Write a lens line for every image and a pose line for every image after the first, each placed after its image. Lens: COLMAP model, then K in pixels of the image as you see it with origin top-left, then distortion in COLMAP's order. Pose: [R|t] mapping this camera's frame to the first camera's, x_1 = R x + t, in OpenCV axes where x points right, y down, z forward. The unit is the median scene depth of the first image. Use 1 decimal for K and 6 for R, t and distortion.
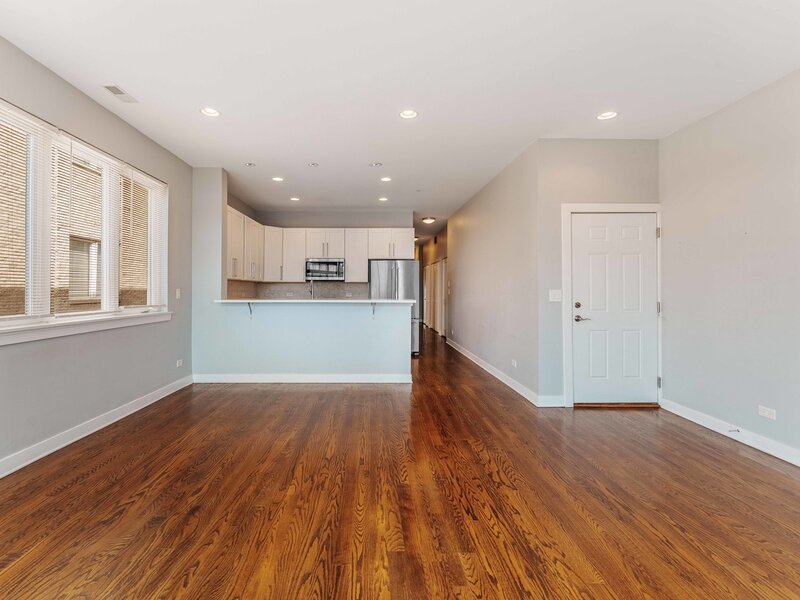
lens RADIAL K [[367.6, 0, 369.3], [0, 367.6, 285.2], [0, 0, 1]] dist [-0.000273, -0.000239]
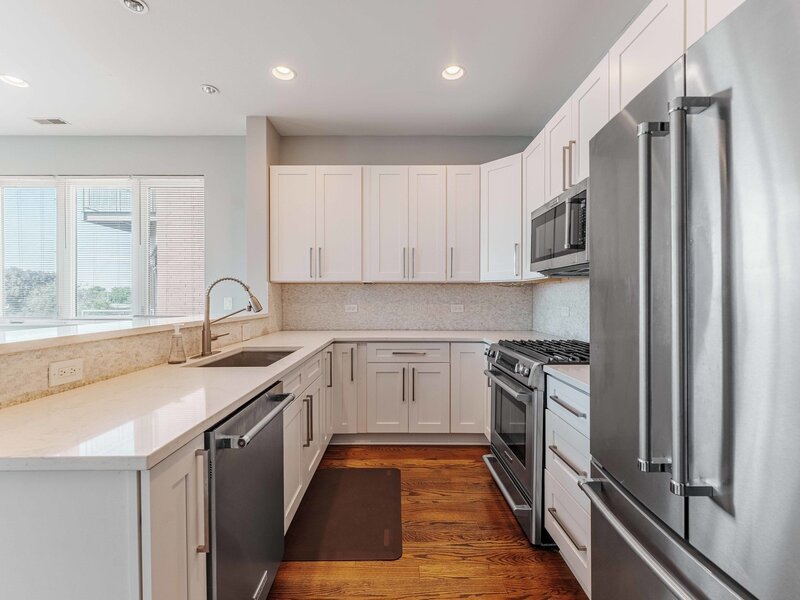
lens RADIAL K [[362.3, 0, 397.3], [0, 362.3, 299.3], [0, 0, 1]] dist [0.000358, -0.000121]
pose [[0.006591, 0.003879, -0.999971, 0.325052], [0.009395, 0.999948, 0.003941, 0.017389], [0.999934, -0.009420, 0.006554, 1.585956]]
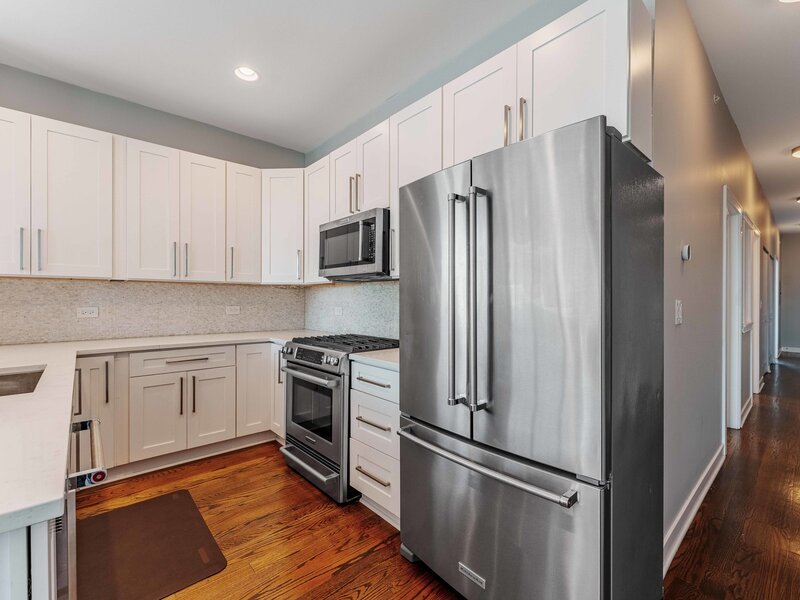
lens RADIAL K [[362.3, 0, 397.3], [0, 362.3, 299.3], [0, 0, 1]] dist [0.000358, -0.000121]
pose [[0.665571, 0.000879, -0.746334, 0.339920], [0.003615, 0.999984, 0.004402, 0.016636], [0.746326, -0.005628, 0.665557, 1.453875]]
